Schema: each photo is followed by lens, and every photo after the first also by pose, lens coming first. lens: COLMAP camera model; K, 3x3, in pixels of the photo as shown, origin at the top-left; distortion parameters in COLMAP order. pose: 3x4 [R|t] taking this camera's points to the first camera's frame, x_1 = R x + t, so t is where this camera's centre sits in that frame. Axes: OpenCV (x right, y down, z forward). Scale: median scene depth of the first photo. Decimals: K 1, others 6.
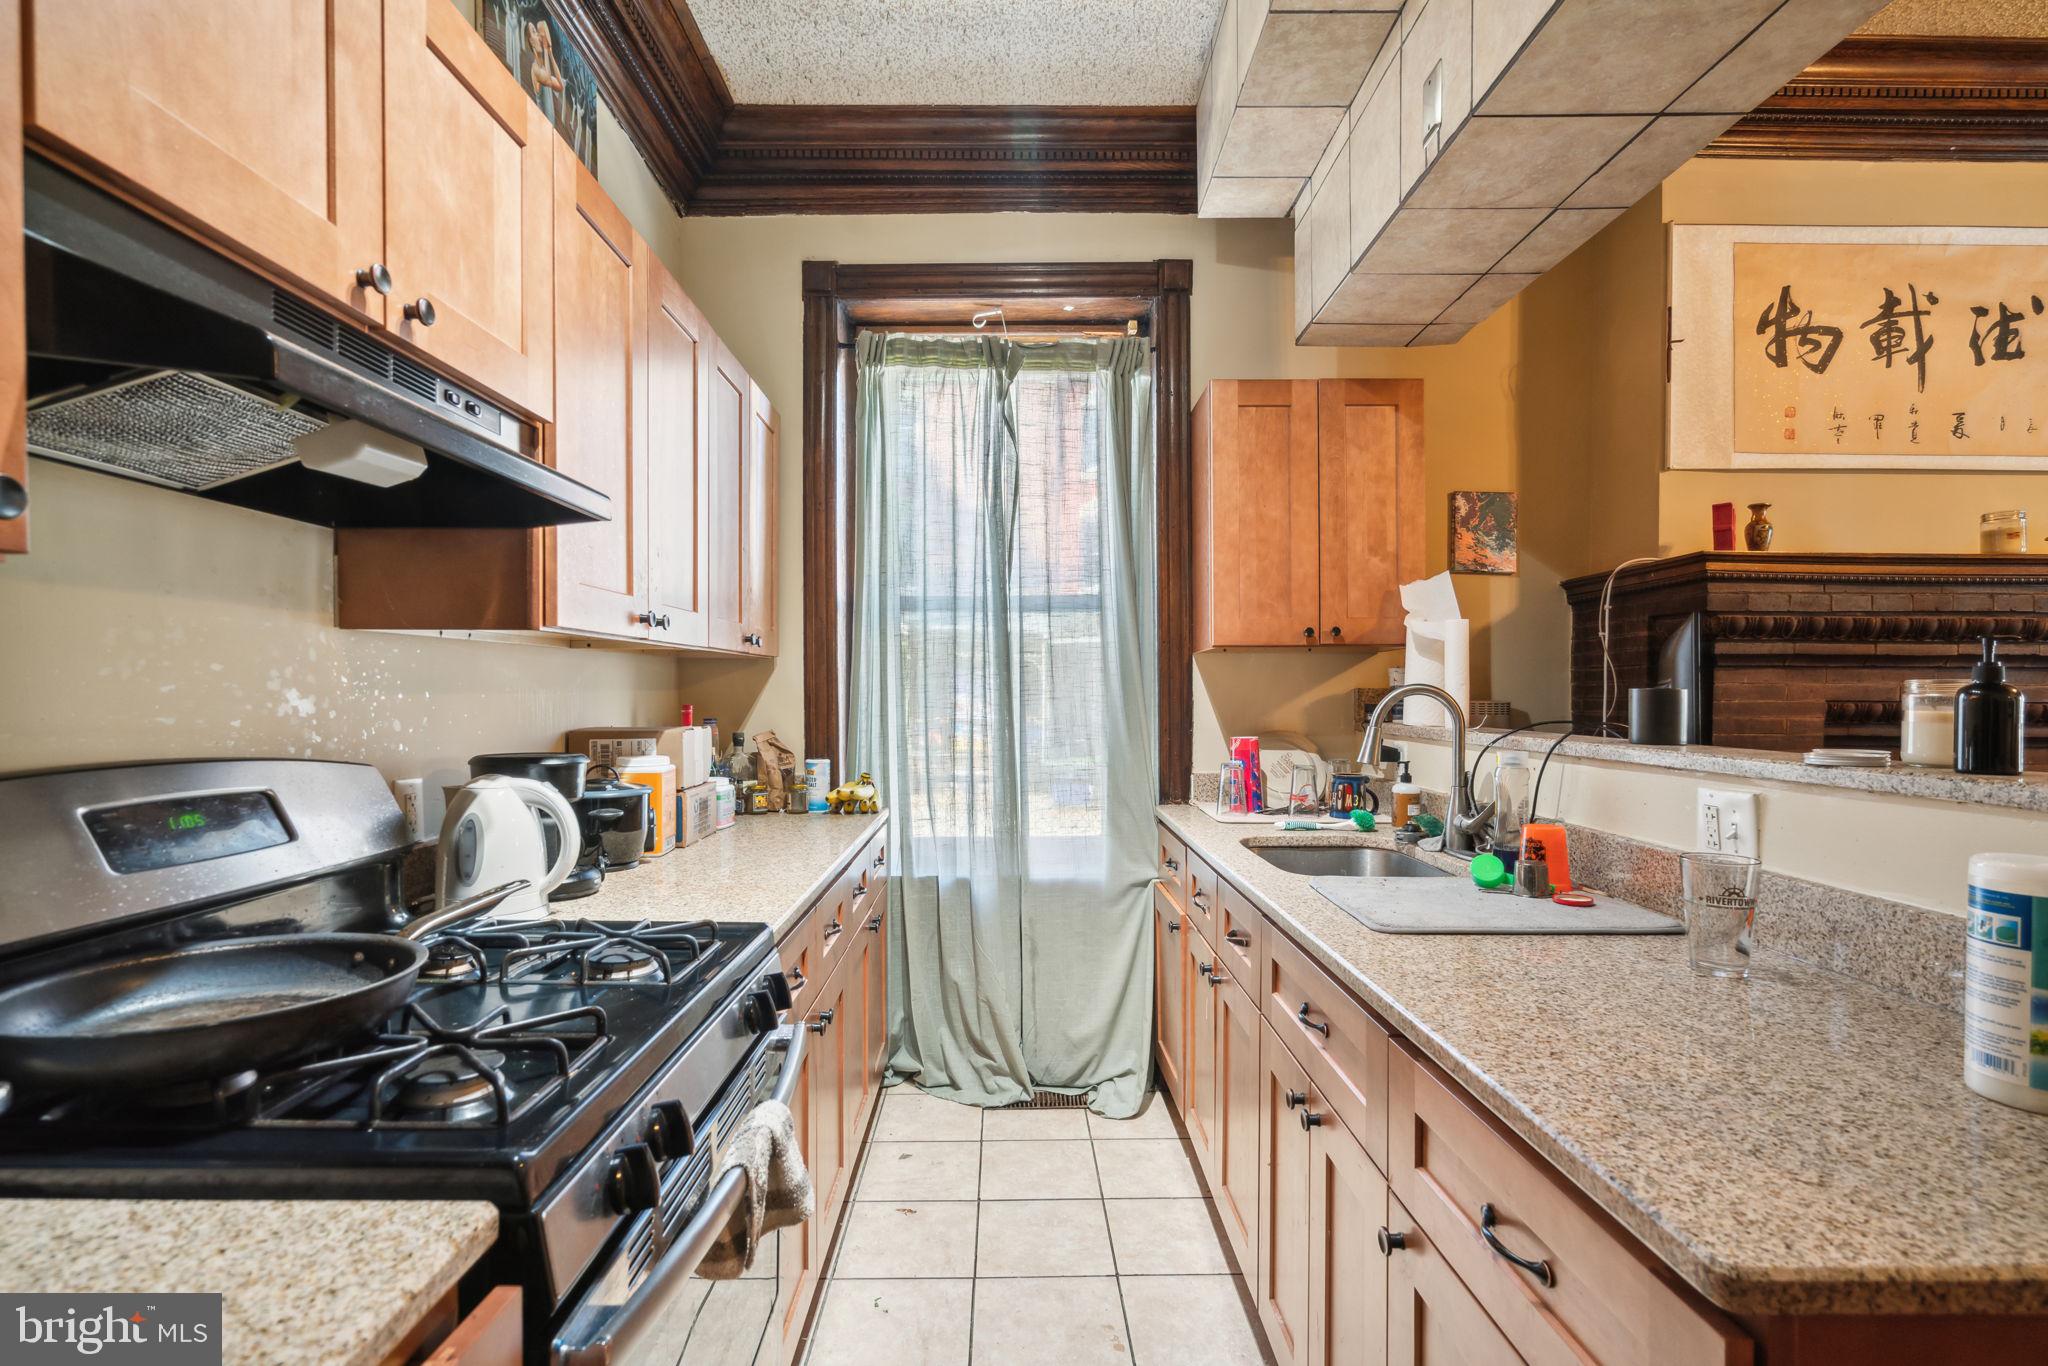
lens RADIAL K [[948.9, 0, 1021.2], [0, 948.9, 704.1], [0, 0, 1]] dist [0.004590, -0.000206]
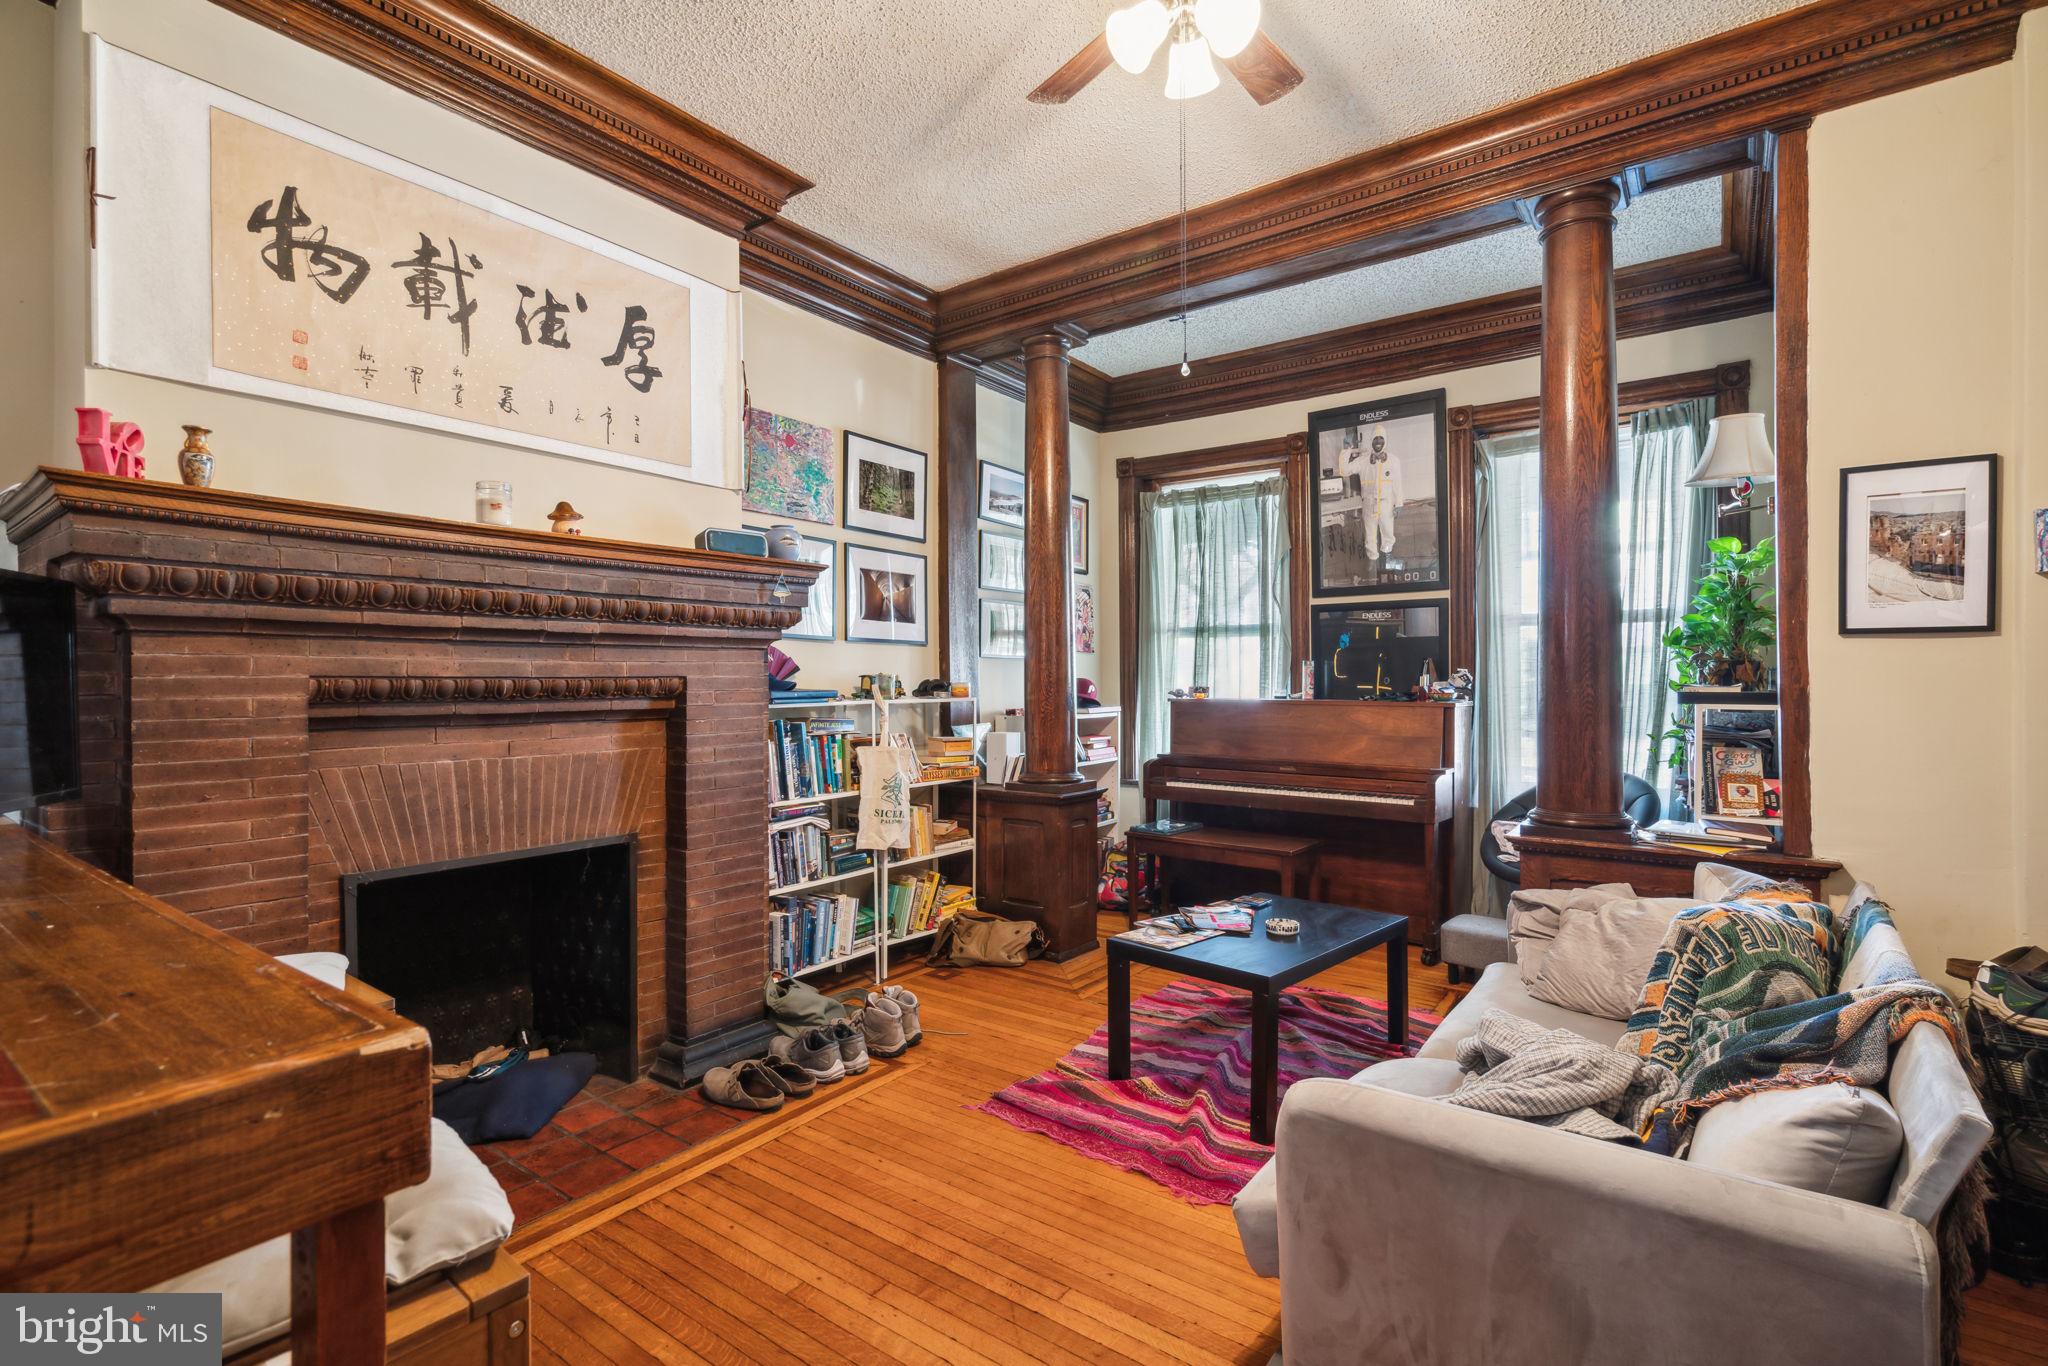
lens RADIAL K [[948.9, 0, 1002.2], [0, 948.9, 672.6], [0, 0, 1]] dist [0.004590, -0.000206]
pose [[0.607216, -0.002664, 0.794533, 0.512602], [0.016445, 0.999822, -0.009216, 0.010791], [-0.794367, 0.018662, 0.607152, -0.007062]]
